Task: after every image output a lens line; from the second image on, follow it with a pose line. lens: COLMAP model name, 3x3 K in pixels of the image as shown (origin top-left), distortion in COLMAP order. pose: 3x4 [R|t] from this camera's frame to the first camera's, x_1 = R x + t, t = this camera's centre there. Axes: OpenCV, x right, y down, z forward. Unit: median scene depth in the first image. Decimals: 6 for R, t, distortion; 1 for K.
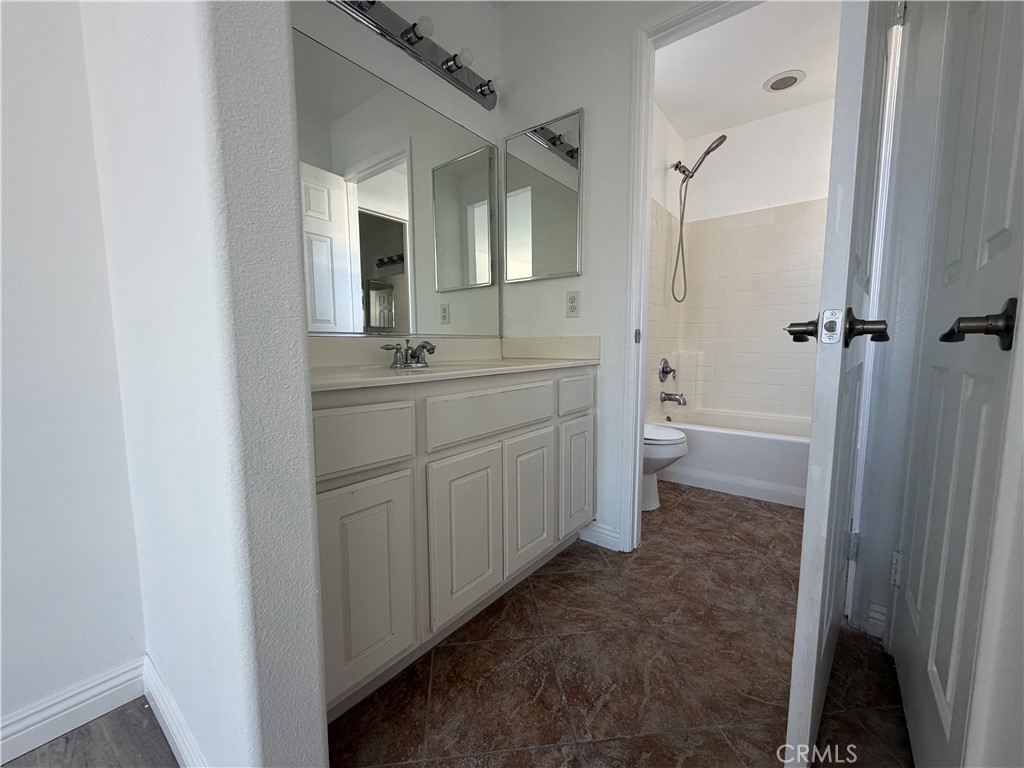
lens RADIAL K [[407.7, 0, 510.9], [0, 407.7, 386.8], [0, 0, 1]] dist [-0.001313, -0.000105]
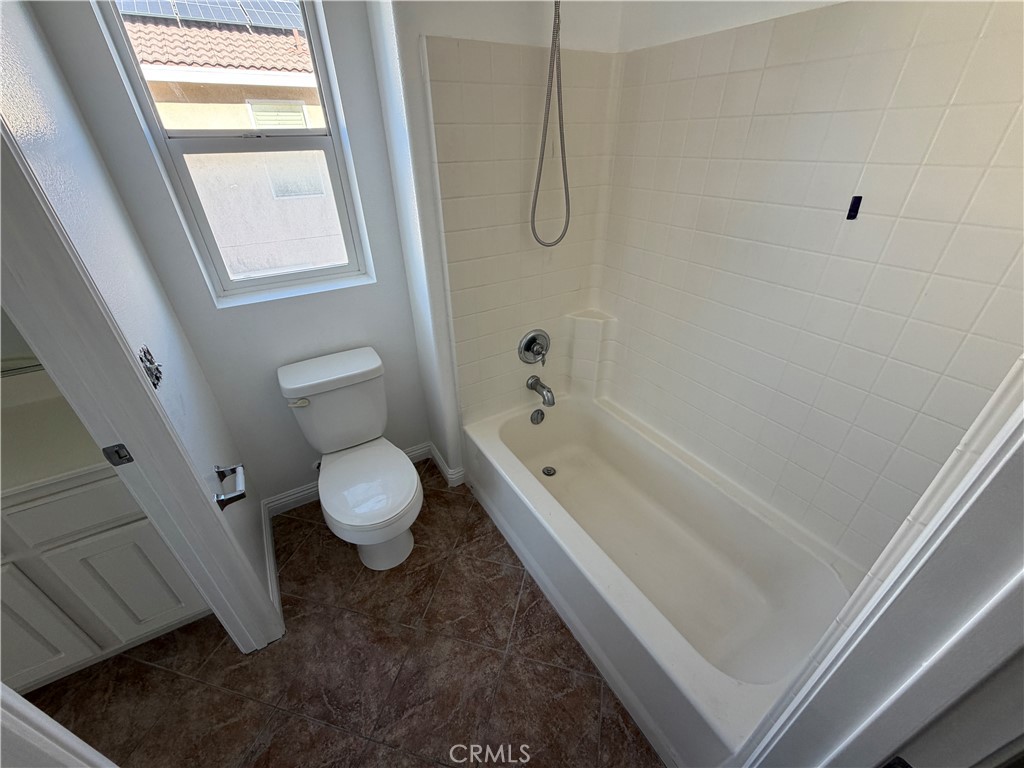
lens RADIAL K [[407.7, 0, 510.9], [0, 407.7, 386.8], [0, 0, 1]] dist [-0.001313, -0.000105]
pose [[0.933910, 0.180524, -0.308583, 1.052193], [-0.028998, 0.898555, 0.437901, -0.510909], [0.356330, -0.400012, 0.844404, 0.779903]]
